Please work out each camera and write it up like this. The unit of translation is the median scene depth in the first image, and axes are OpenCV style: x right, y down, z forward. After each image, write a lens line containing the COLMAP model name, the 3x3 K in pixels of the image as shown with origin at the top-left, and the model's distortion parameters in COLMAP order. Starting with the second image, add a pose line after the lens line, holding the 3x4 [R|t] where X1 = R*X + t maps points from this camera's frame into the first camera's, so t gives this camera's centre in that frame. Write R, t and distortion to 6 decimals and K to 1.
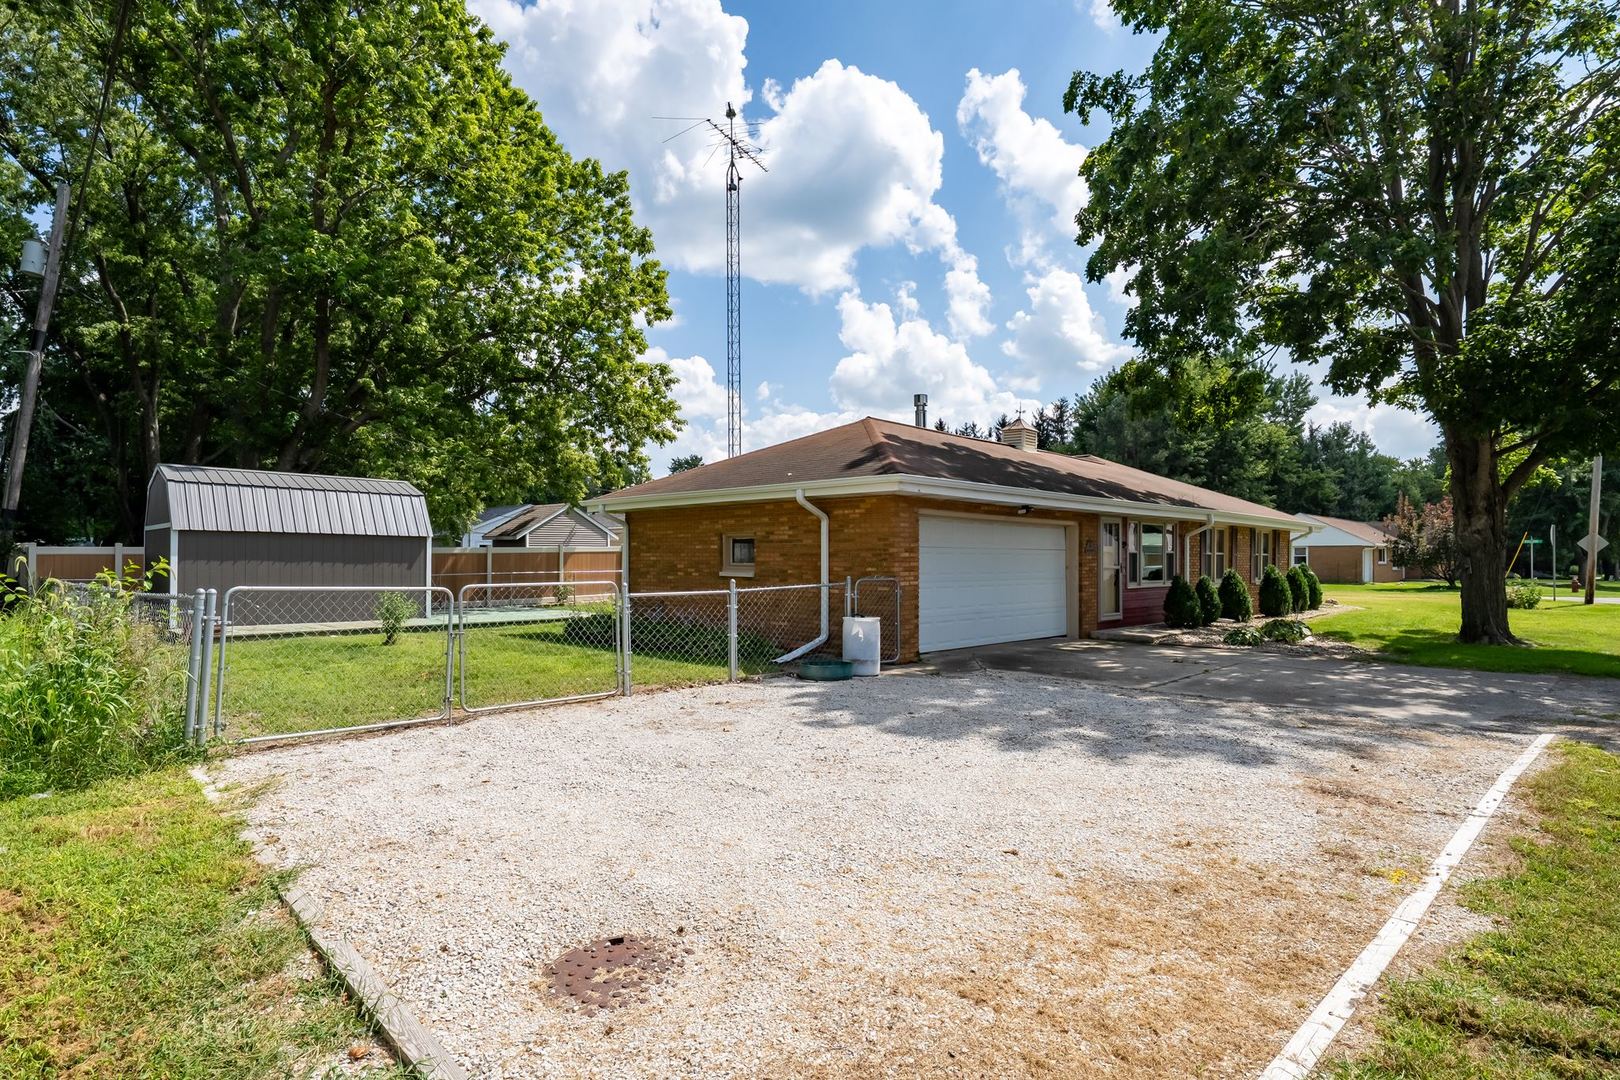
lens RADIAL K [[838.1, 0, 816.5], [0, 838.1, 553.4], [0, 0, 1]] dist [-0.002694, -0.000761]
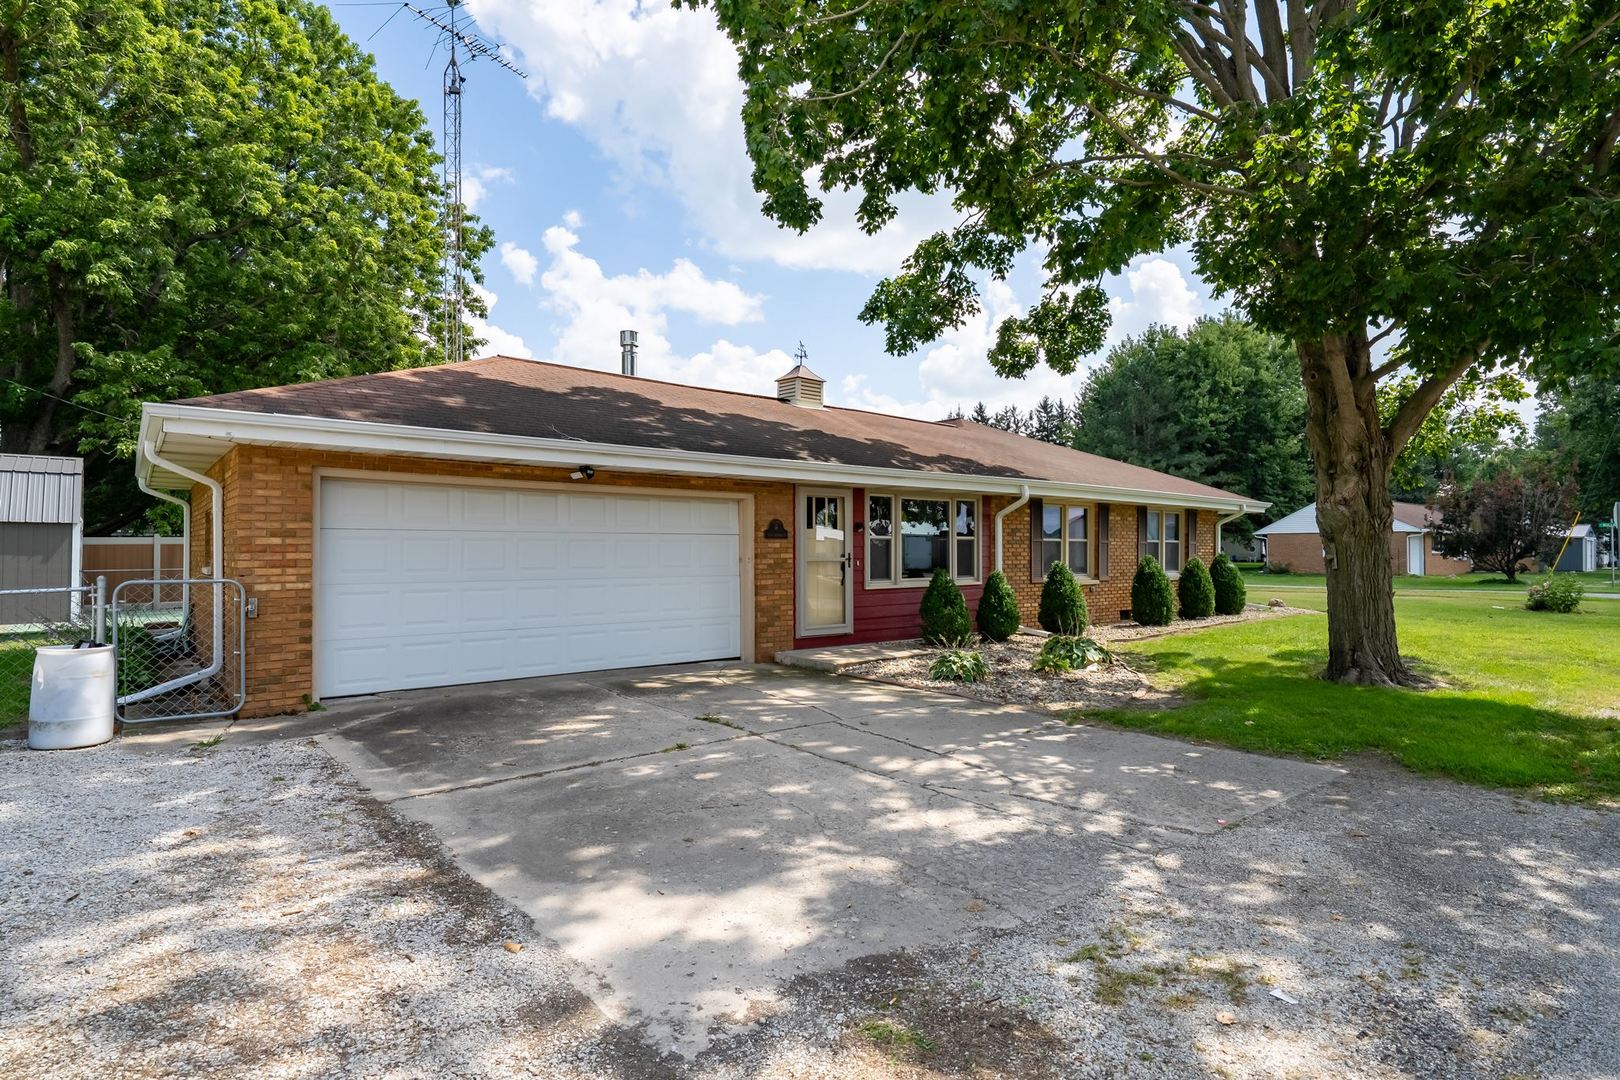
lens RADIAL K [[838.1, 0, 802.9], [0, 838.1, 534.5], [0, 0, 1]] dist [-0.002694, -0.000761]
pose [[0.995048, -0.005035, -0.099268, 0.277070], [0.003908, 0.999926, -0.011535, 0.002598], [0.099319, 0.011090, 0.994994, 0.206105]]
